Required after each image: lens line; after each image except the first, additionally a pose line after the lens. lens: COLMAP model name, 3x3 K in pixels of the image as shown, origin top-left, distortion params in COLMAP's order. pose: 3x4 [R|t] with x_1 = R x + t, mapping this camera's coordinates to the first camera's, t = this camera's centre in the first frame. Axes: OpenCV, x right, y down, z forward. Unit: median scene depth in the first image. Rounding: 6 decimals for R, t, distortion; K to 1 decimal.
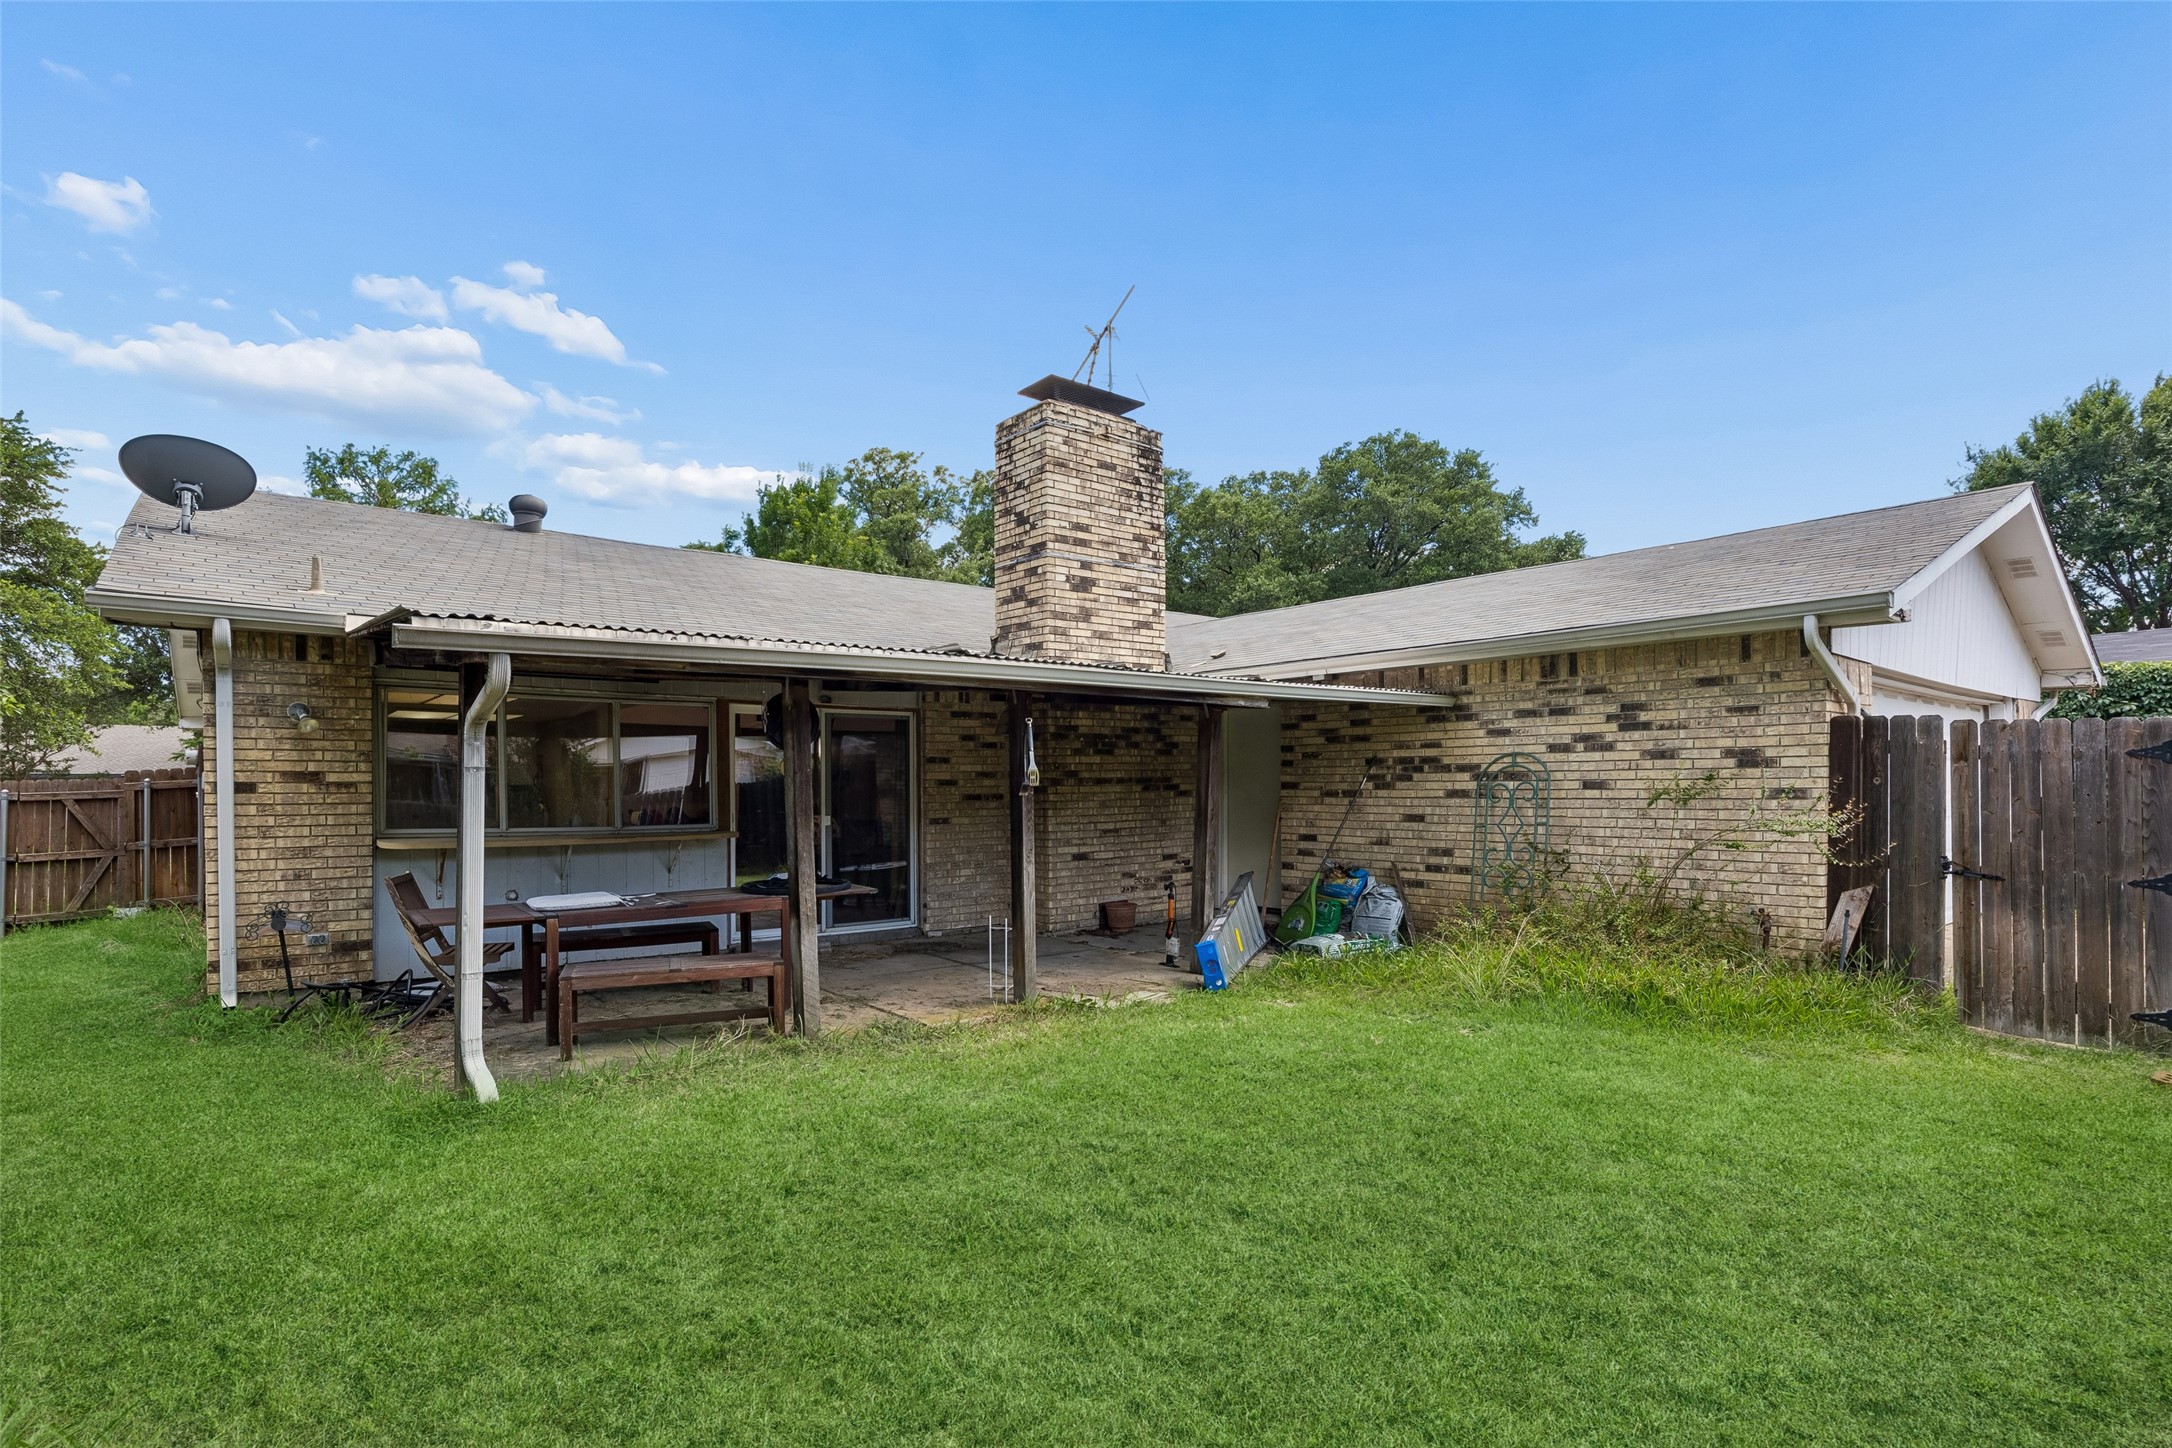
lens RADIAL K [[1115.1, 0, 1050.7], [0, 1115.1, 782.8], [0, 0, 1]] dist [-0.010860, -0.000108]
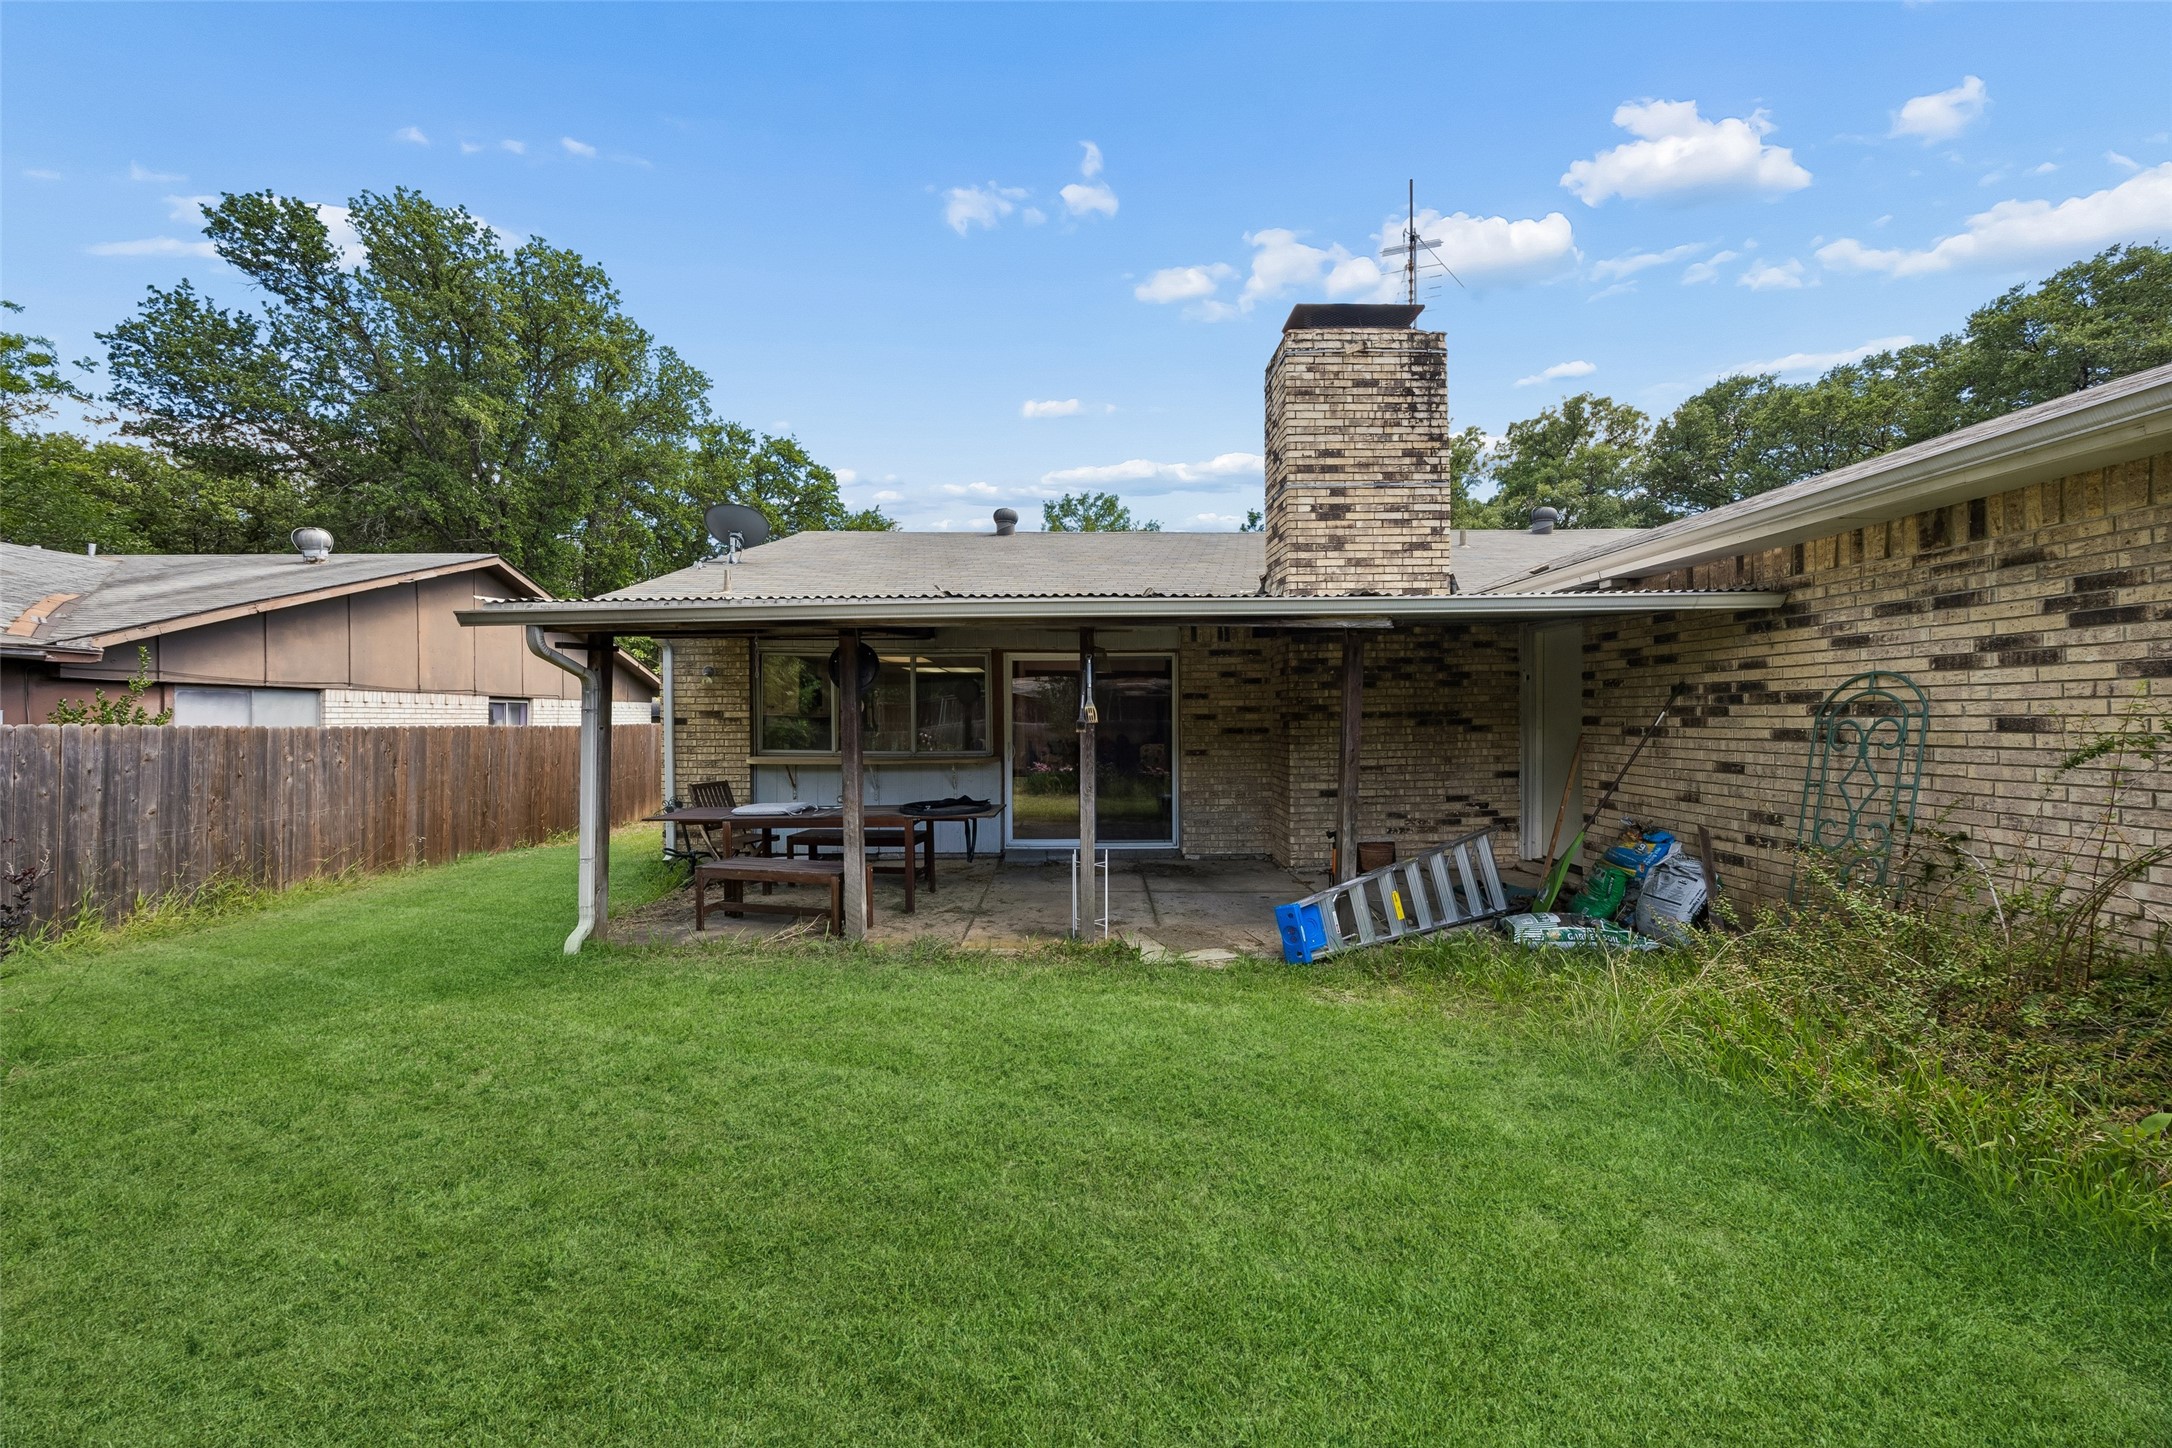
lens RADIAL K [[832.1, 0, 1090.0], [0, 832.1, 716.9], [0, 0, 1]] dist [-0.002916, 0.000263]
pose [[0.778722, 0.001280, -0.627368, 0.324844], [0.002518, 0.999983, 0.005164, -0.004578], [0.627364, -0.005601, 0.778706, 0.311514]]
